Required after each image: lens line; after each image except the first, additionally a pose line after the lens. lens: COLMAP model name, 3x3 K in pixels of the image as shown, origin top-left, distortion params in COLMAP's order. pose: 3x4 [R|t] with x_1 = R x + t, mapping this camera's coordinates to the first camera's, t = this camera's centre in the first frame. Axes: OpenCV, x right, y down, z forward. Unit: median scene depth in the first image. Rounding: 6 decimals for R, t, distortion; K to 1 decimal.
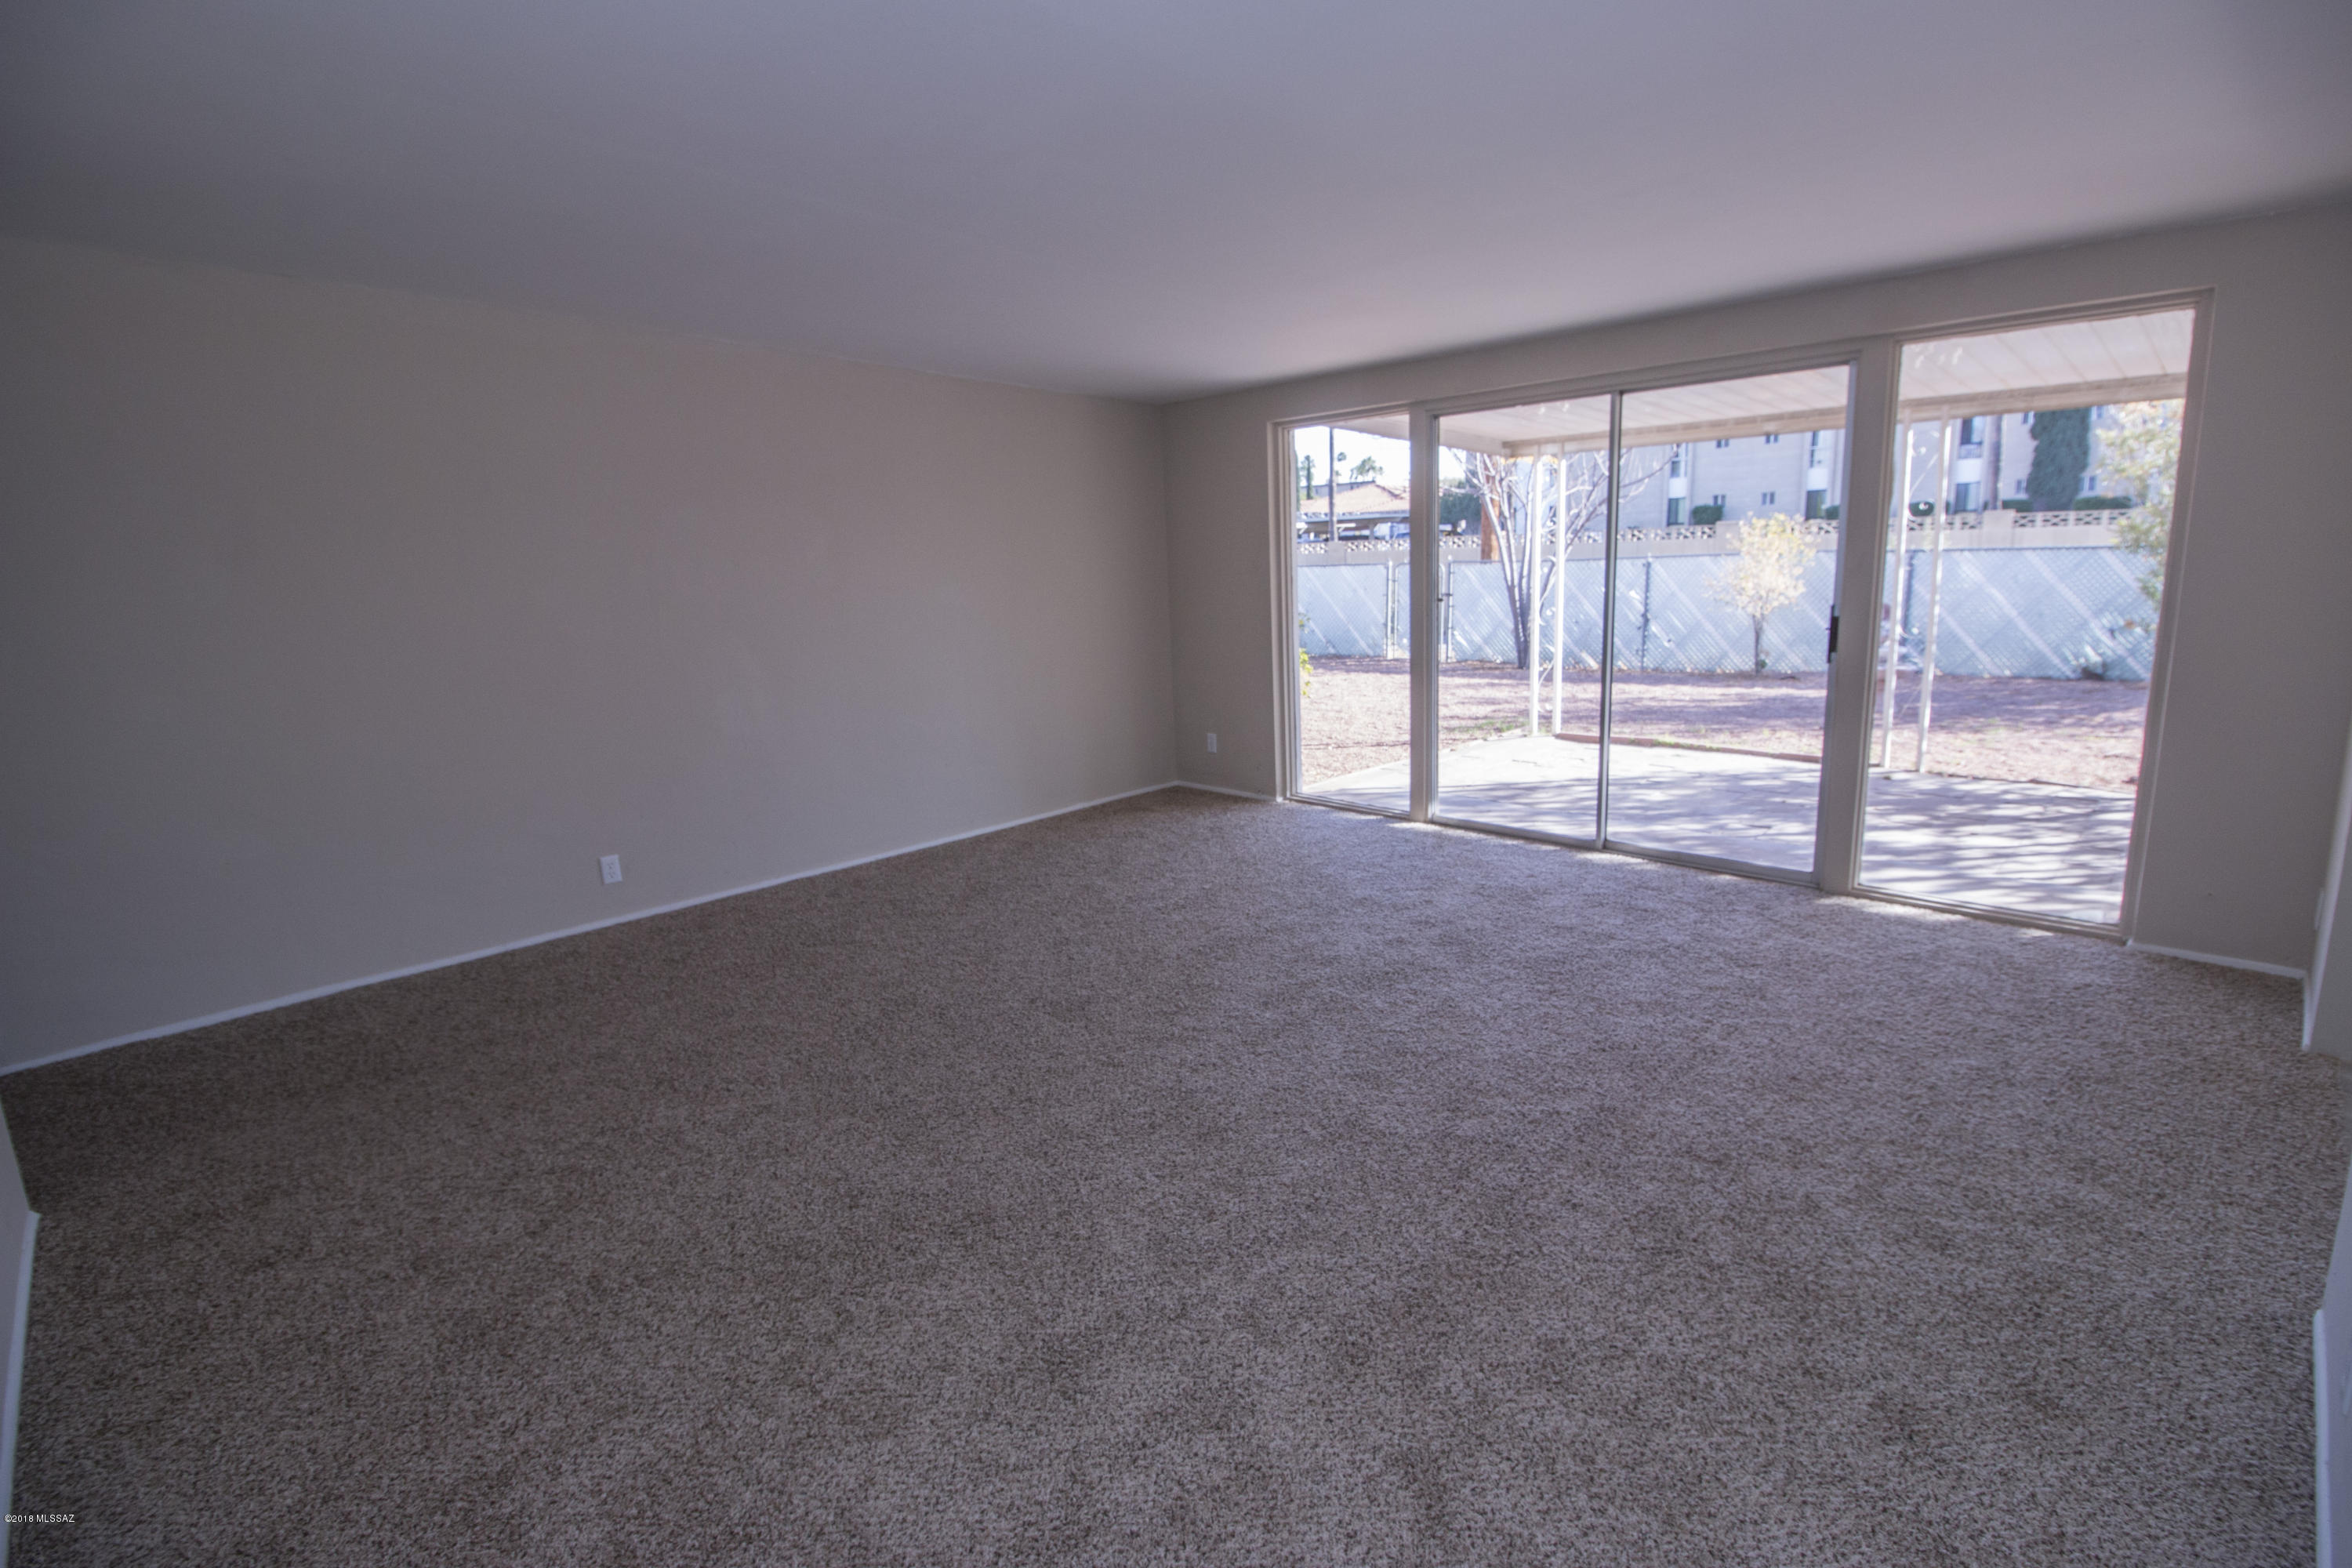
lens RADIAL K [[1082.2, 0, 1190.1], [0, 1082.2, 769.8], [0, 0, 1]] dist [0.001263, -0.015110]
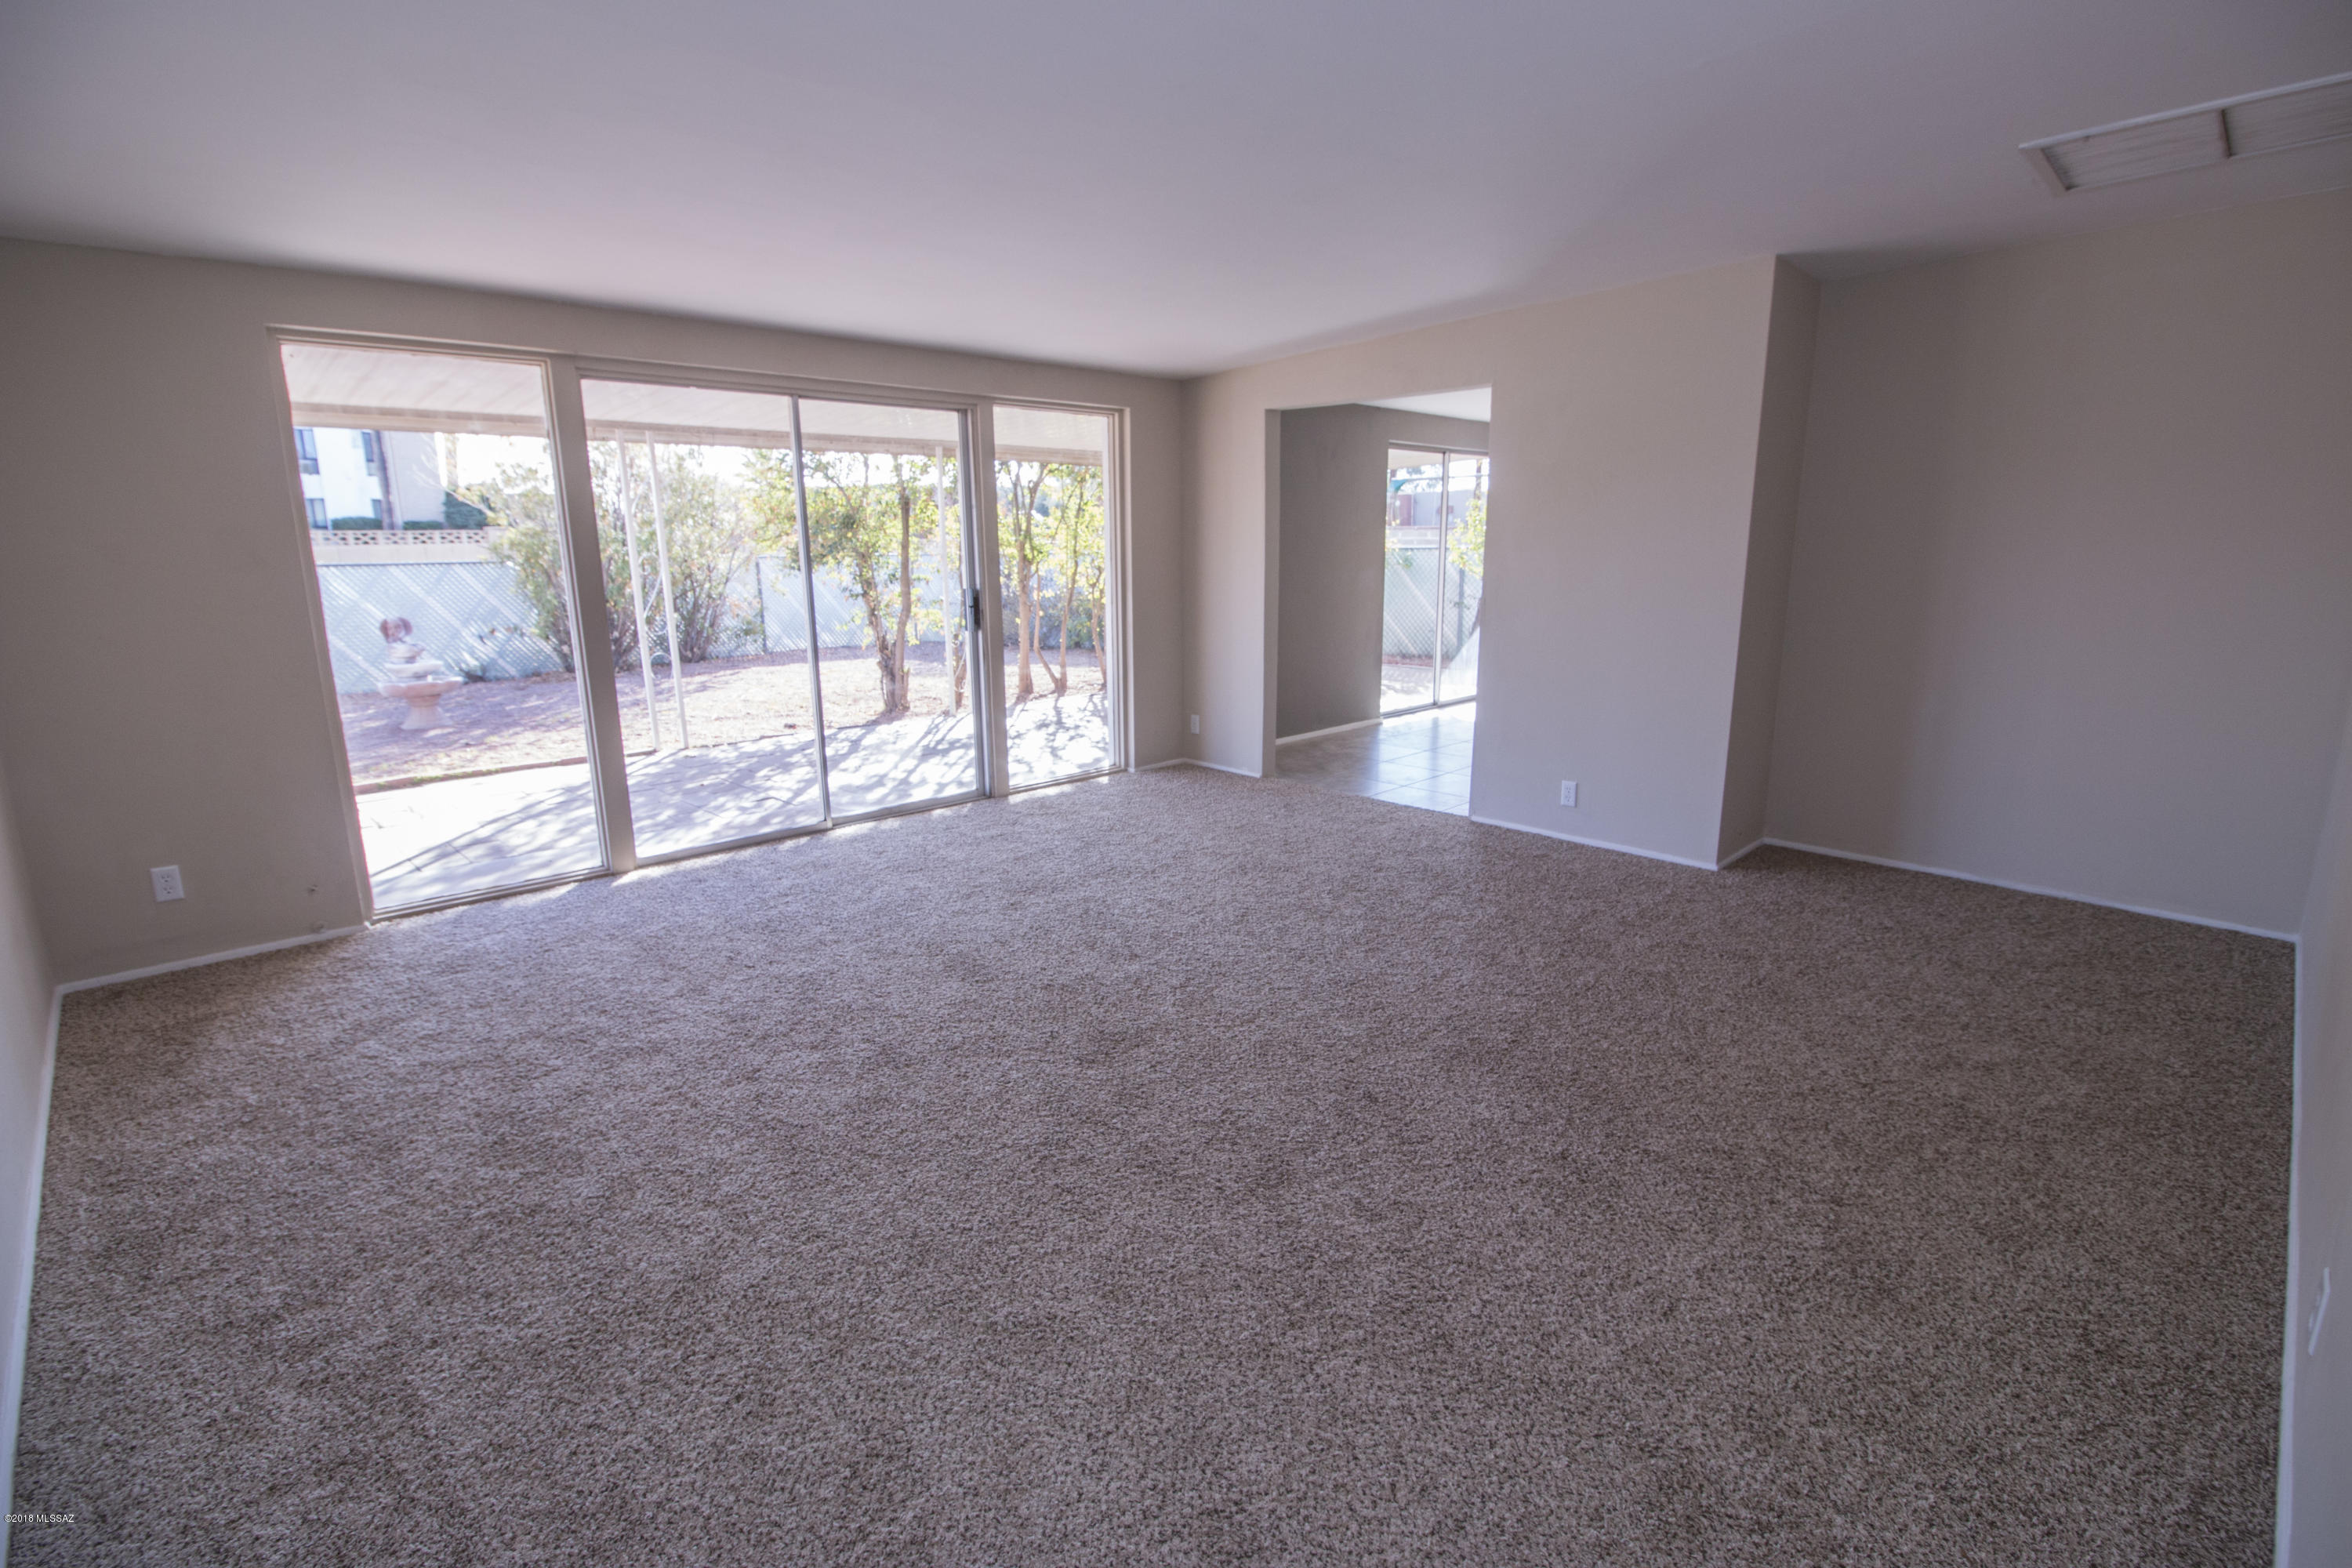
lens RADIAL K [[1082.2, 0, 1190.1], [0, 1082.2, 769.8], [0, 0, 1]] dist [0.001263, -0.015110]
pose [[0.012425, -0.173063, 0.984832, -0.682225], [0.198989, 0.965637, 0.167179, -0.092801], [-0.979923, 0.193894, 0.046436, 0.623981]]
